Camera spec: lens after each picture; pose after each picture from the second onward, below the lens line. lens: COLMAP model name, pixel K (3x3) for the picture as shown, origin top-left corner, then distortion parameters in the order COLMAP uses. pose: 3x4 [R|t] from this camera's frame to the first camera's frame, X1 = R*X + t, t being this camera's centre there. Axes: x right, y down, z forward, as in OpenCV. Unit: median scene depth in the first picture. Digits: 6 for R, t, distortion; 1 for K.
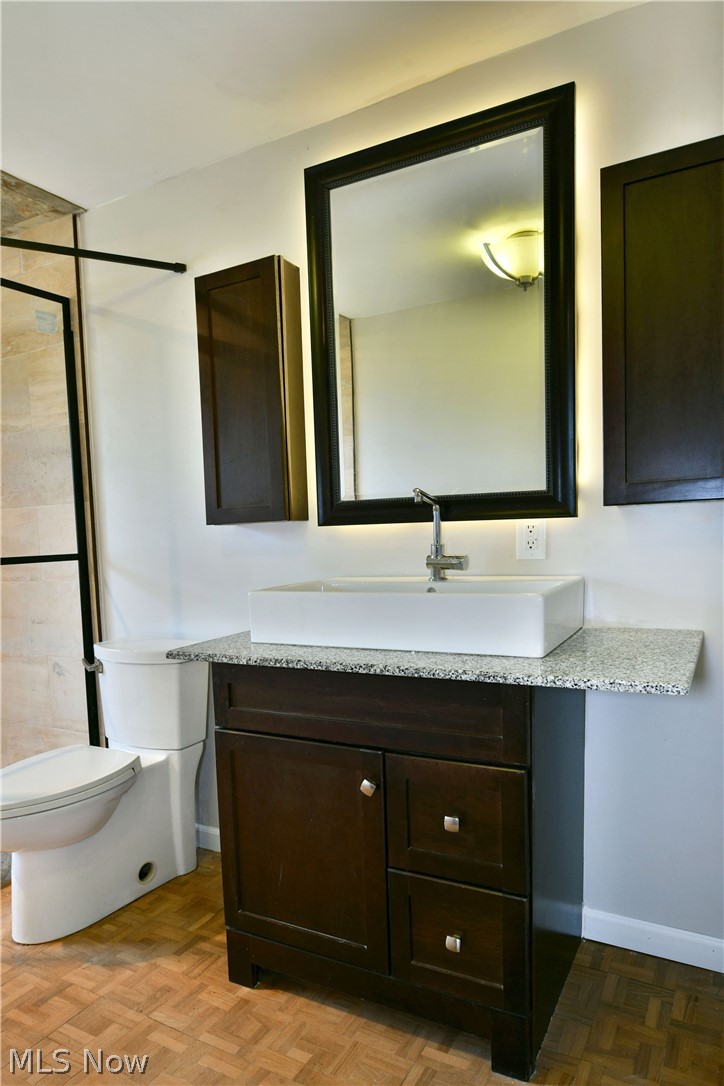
lens RADIAL K [[653.5, 0, 362.7], [0, 653.5, 570.7], [0, 0, 1]] dist [-0.010669, 0.000315]
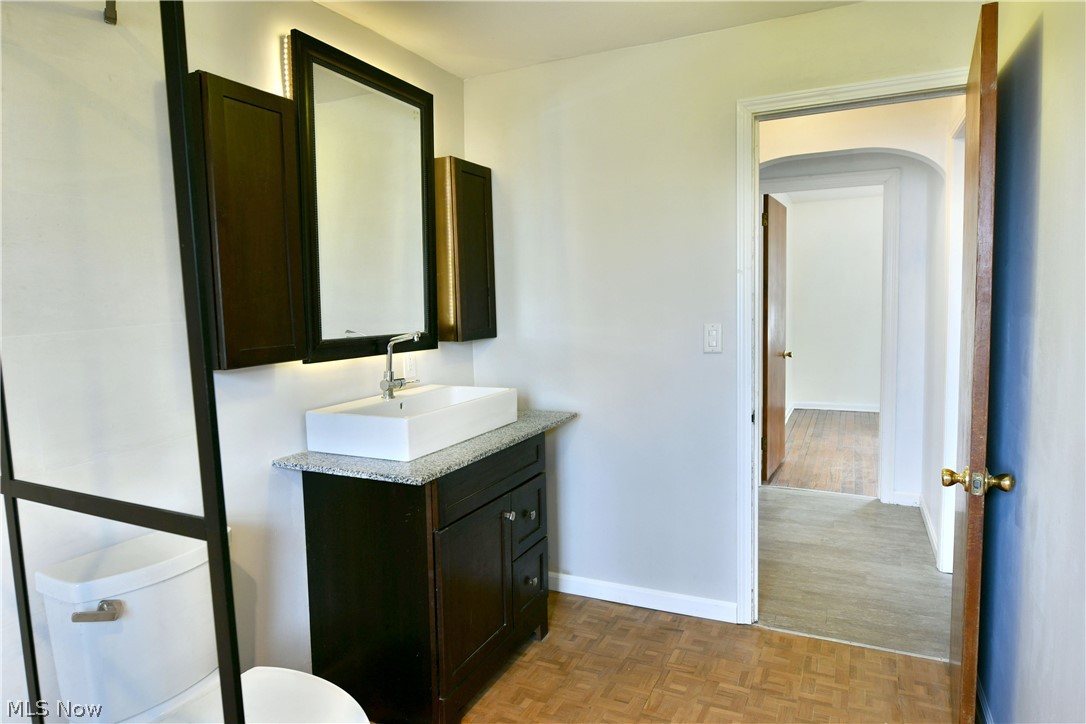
lens RADIAL K [[653.5, 0, 539.9], [0, 653.5, 356.5], [0, 0, 1]] dist [-0.010669, 0.000315]
pose [[-0.014503, -0.037288, 0.999199, -1.244989], [0.098401, 0.994400, 0.038538, -0.092506], [-0.995041, 0.098881, -0.010753, 0.705911]]
